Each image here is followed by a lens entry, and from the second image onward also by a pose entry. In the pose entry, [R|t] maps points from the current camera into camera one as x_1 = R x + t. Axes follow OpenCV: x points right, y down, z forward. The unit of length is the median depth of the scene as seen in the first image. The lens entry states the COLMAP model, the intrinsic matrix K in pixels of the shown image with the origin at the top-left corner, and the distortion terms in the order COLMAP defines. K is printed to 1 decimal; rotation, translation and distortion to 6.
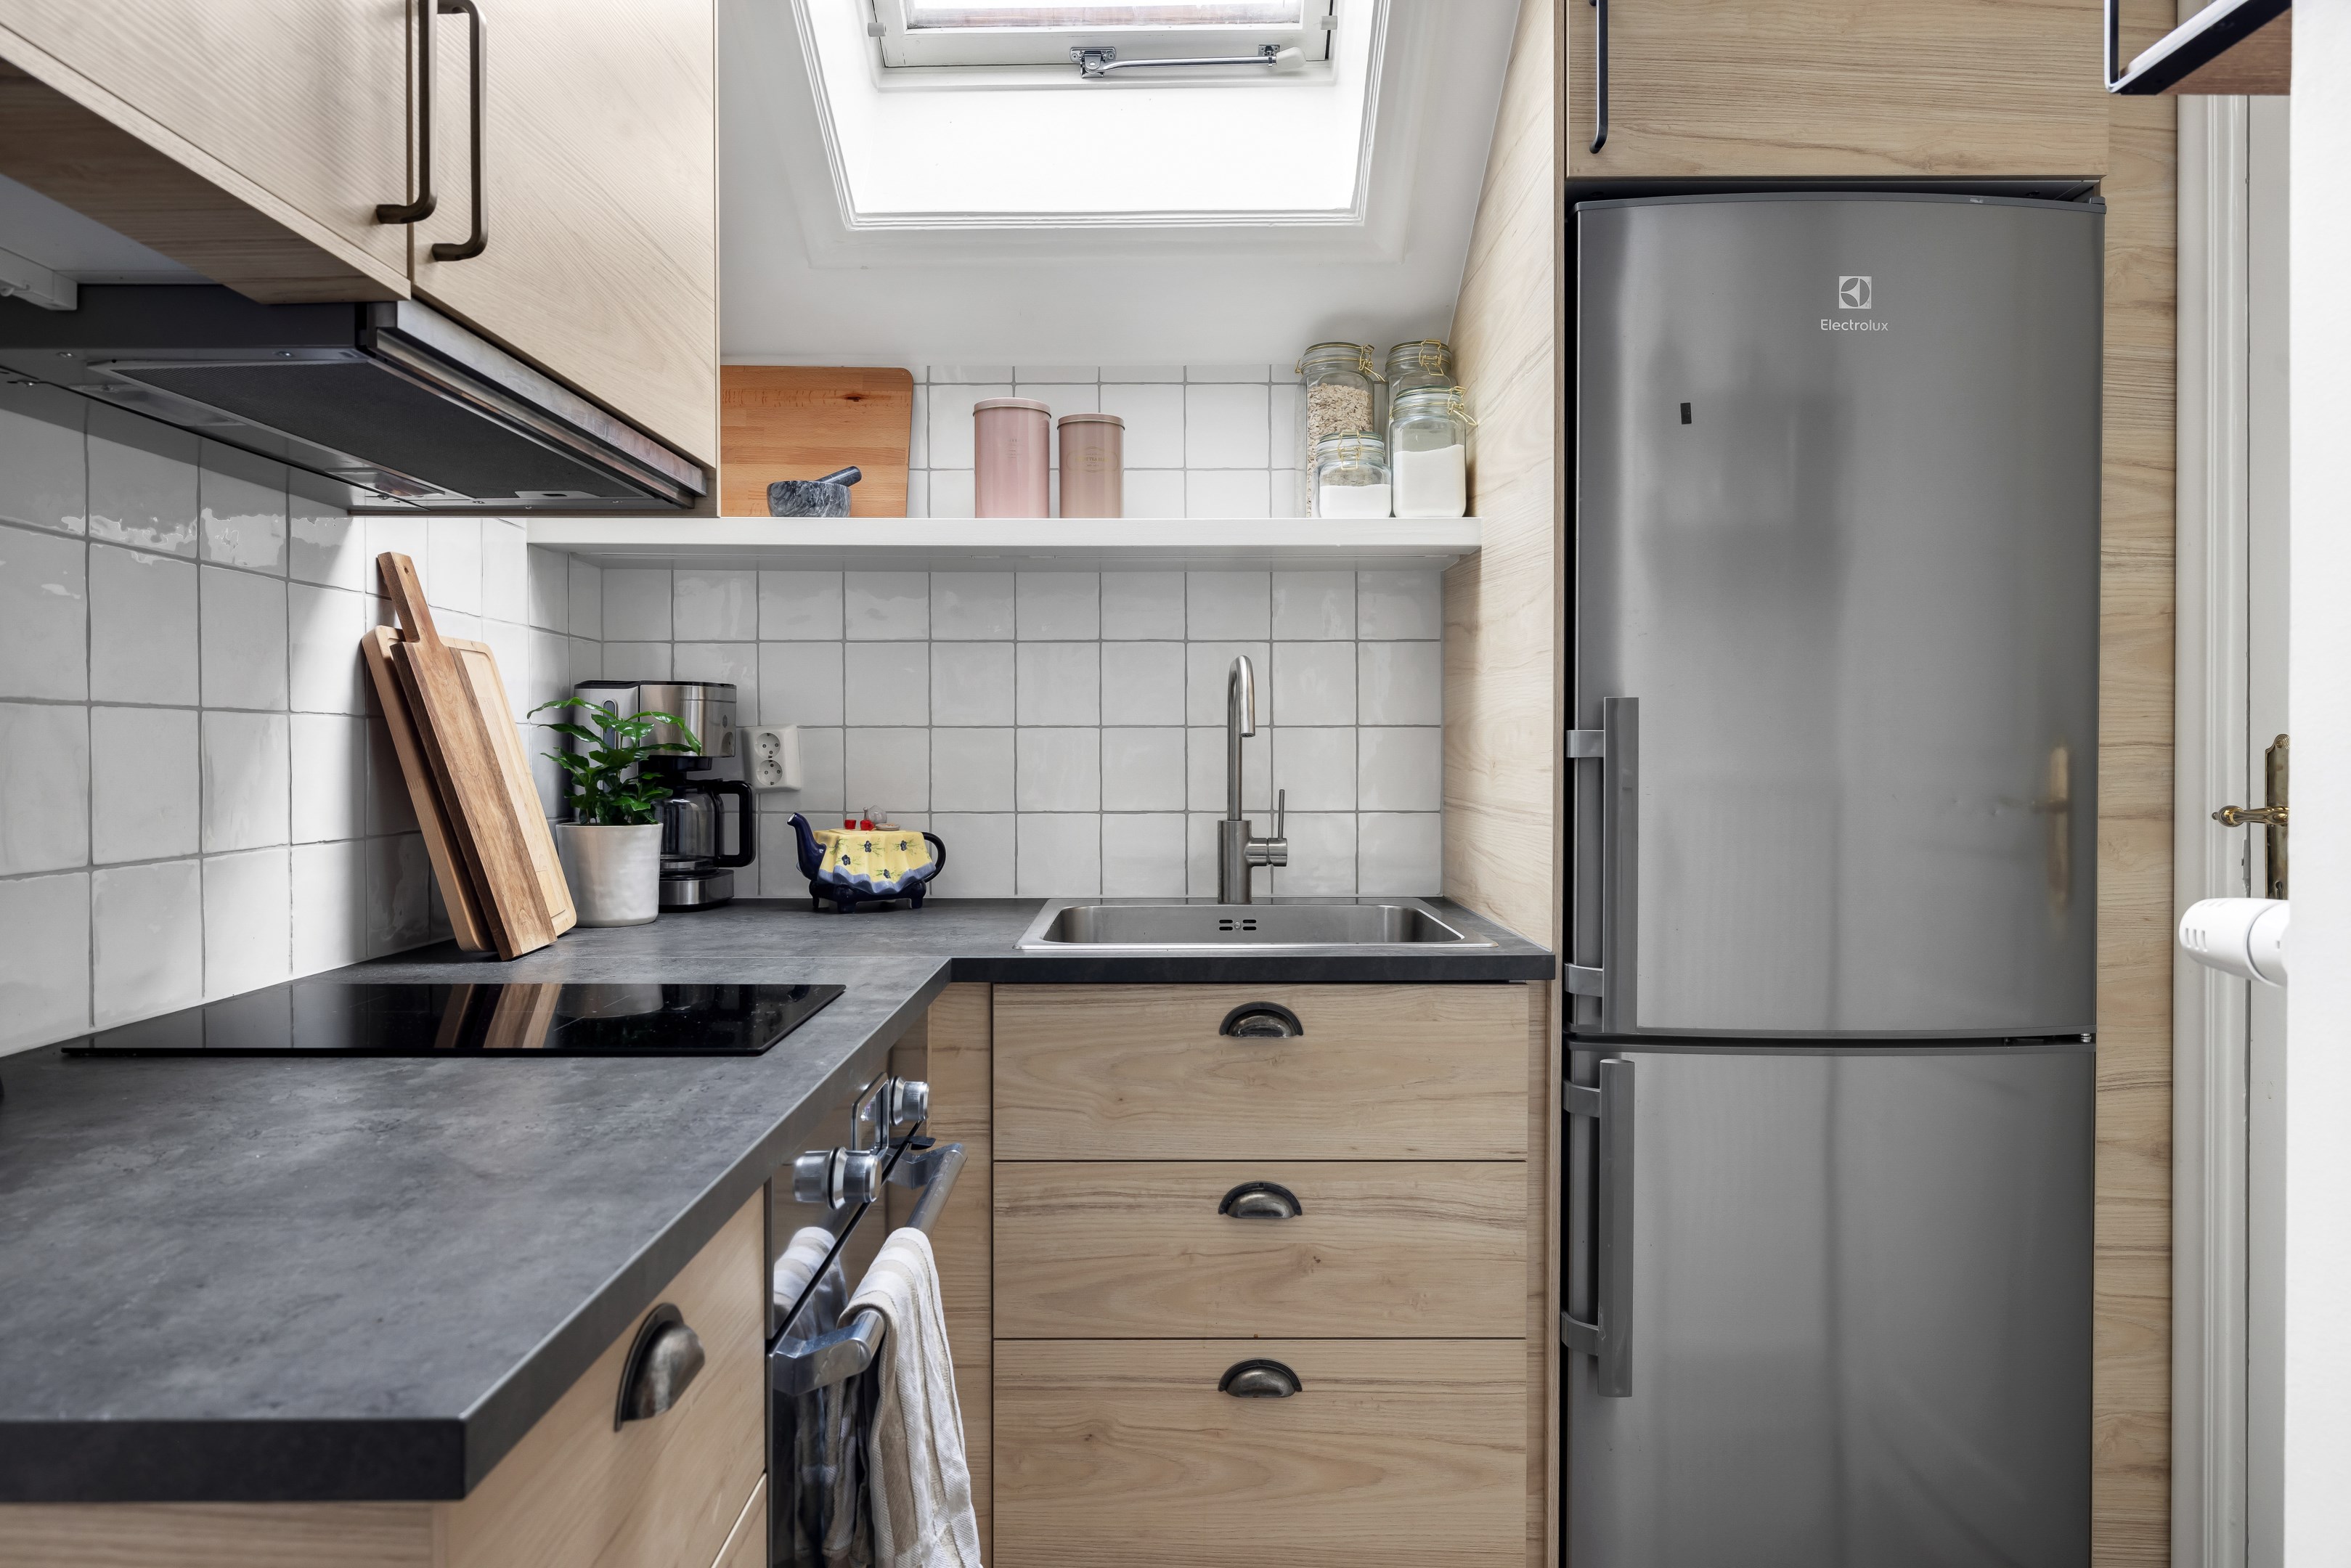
lens RADIAL K [[1415.6, 0, 1164.8], [0, 1415.6, 771.3], [0, 0, 1]] dist [-0.000997, 0.000038]
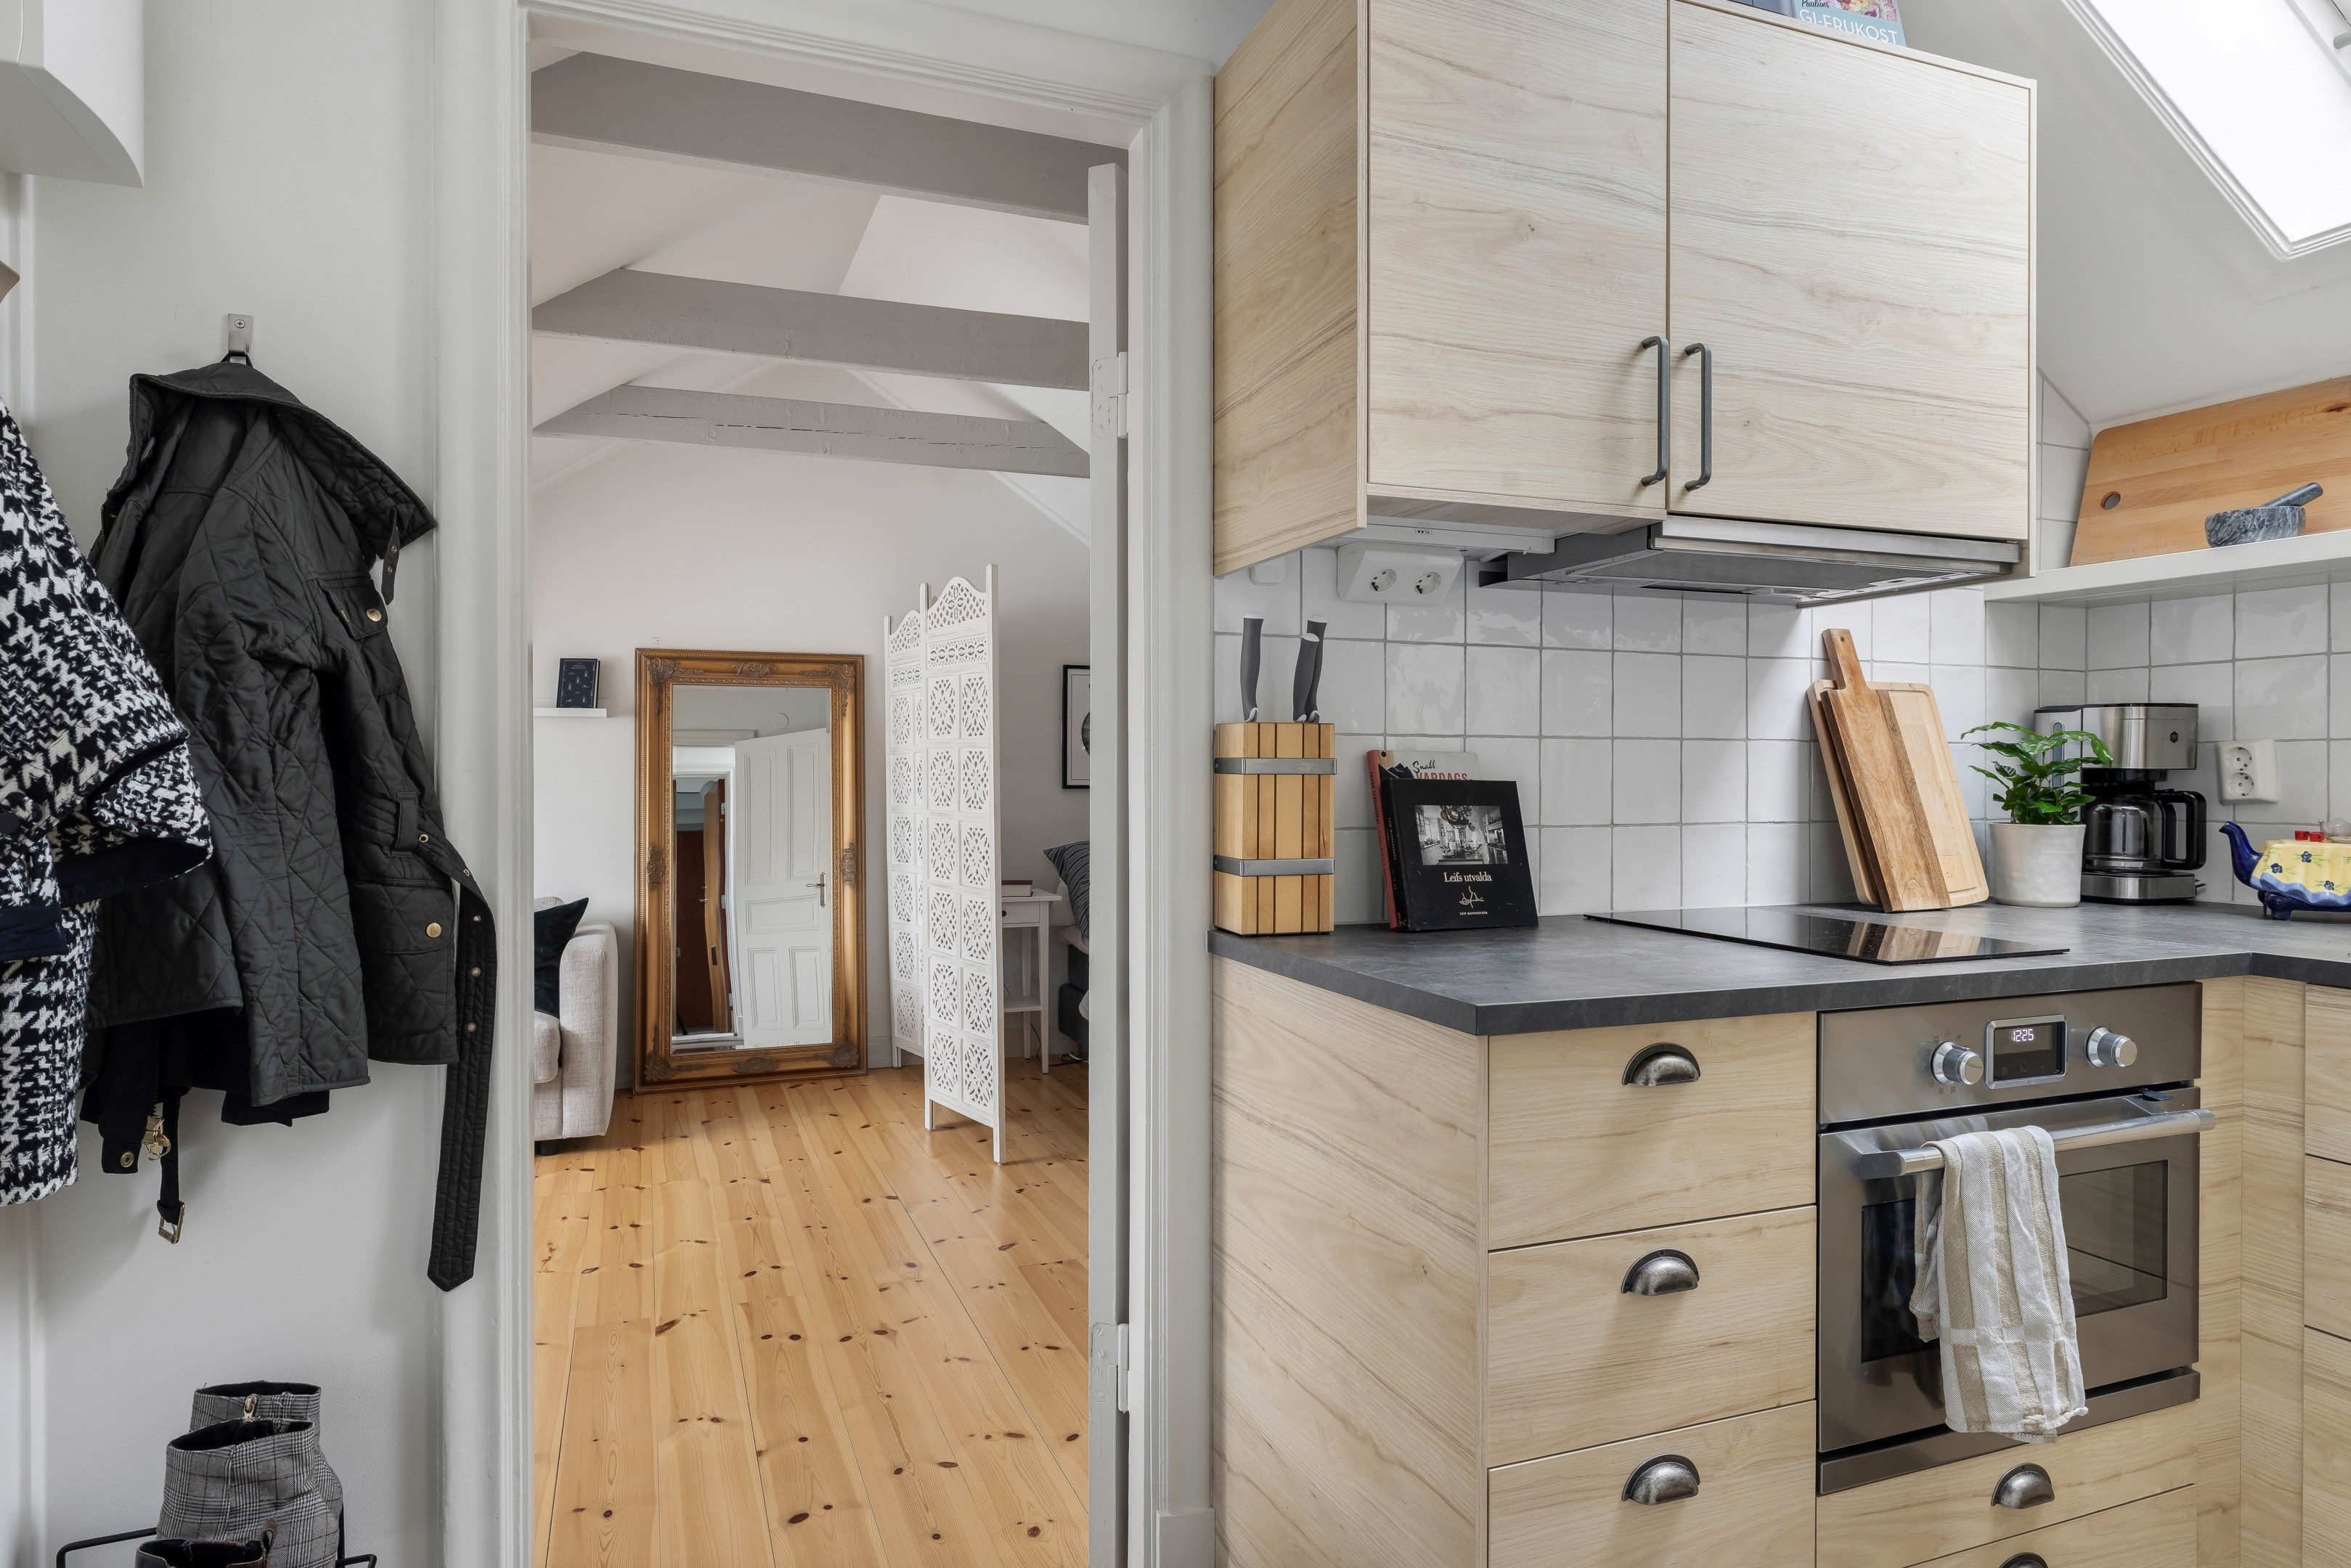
lens RADIAL K [[1345.4, 0, 1166.2], [0, 1345.4, 781.6], [0, 0, 1]] dist [0.001161, 0.000172]
pose [[0.360632, 0.006489, -0.932685, 0.499941], [-0.013758, 0.999904, 0.001636, 0.011029], [0.932607, 0.012242, 0.360687, -0.143651]]
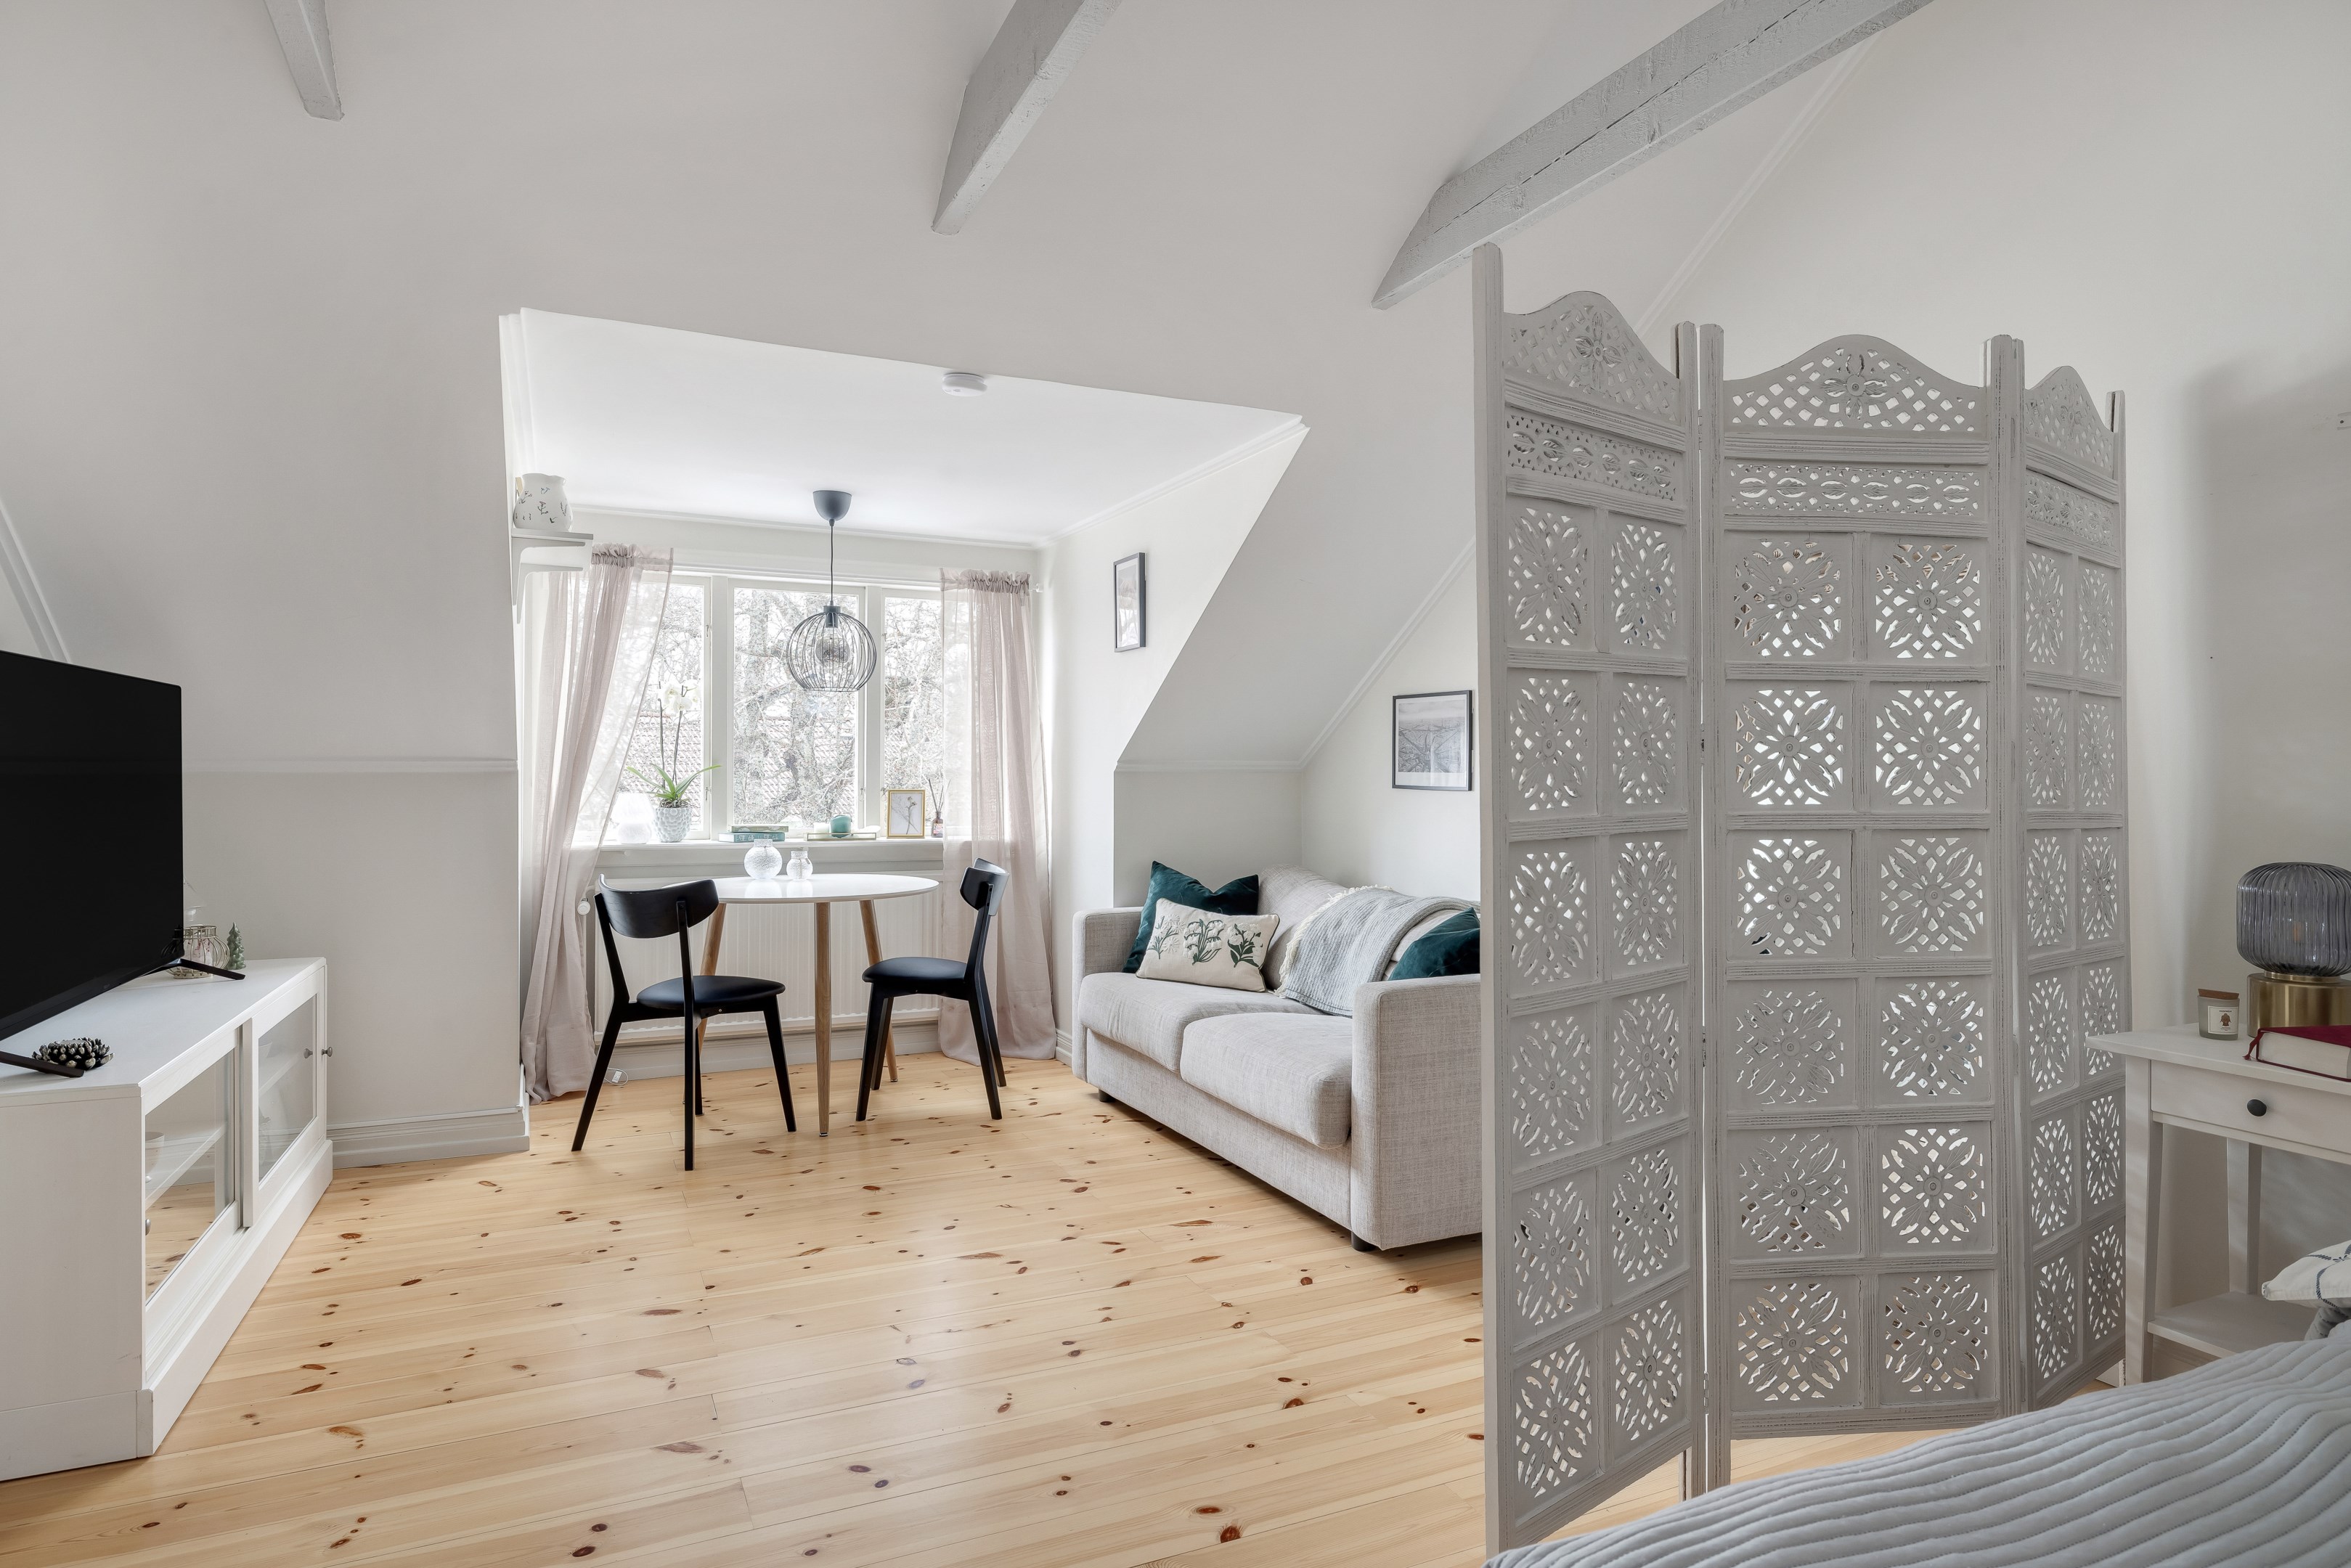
lens RADIAL K [[1321.3, 0, 1167.7], [0, 1321.3, 775.3], [0, 0, 1]] dist [-0.000722, -0.000128]
pose [[-0.908378, 0.000192, -0.418150, -1.311825], [-0.006548, 0.999871, 0.014686, 0.032014], [0.418098, 0.016079, -0.908259, 1.343852]]
